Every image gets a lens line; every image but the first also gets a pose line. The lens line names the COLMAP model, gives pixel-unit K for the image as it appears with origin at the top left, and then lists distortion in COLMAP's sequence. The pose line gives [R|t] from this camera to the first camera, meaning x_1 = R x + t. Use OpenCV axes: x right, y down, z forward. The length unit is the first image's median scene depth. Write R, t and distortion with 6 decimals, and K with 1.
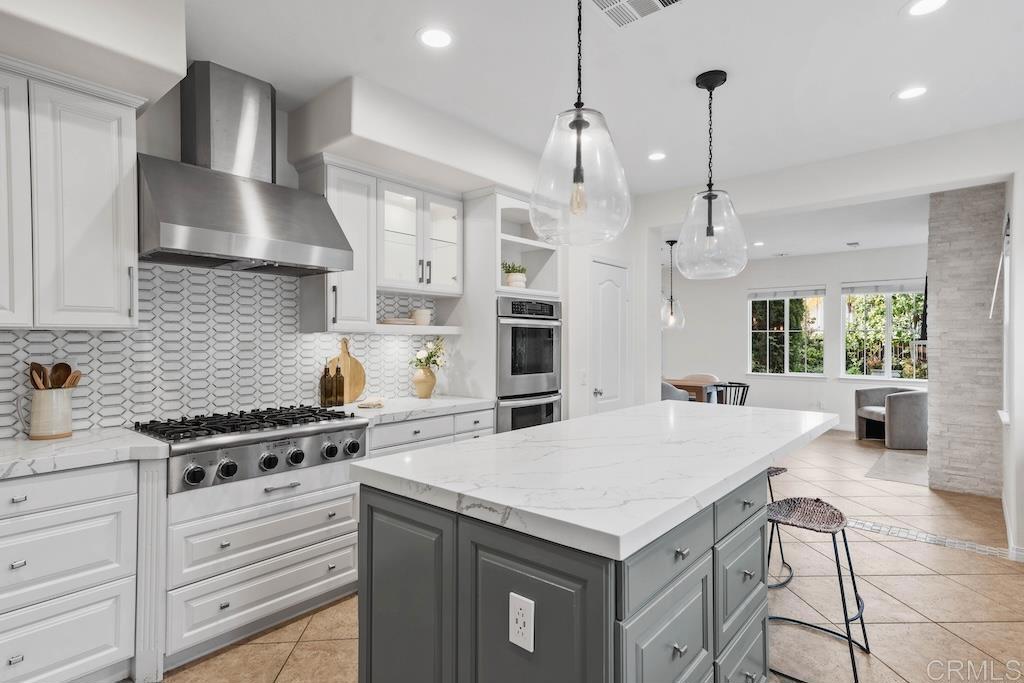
lens RADIAL K [[536.5, 0, 495.1], [0, 536.5, 339.8], [0, 0, 1]] dist [0.016660, 0.006188]
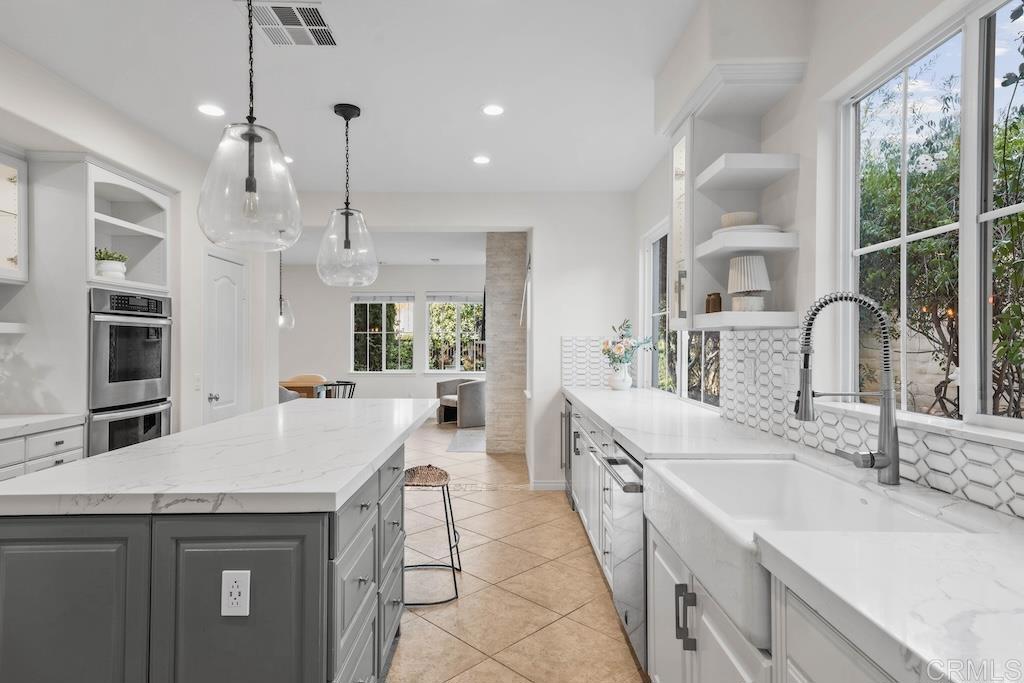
lens RADIAL K [[569.0, 0, 501.1], [0, 569.0, 339.1], [0, 0, 1]] dist [0.003629, 0.009650]
pose [[0.755177, 0.001292, 0.655520, -0.093581], [0.000318, 0.999997, -0.002338, 0.000105], [-0.655521, 0.001974, 0.755174, -0.075685]]
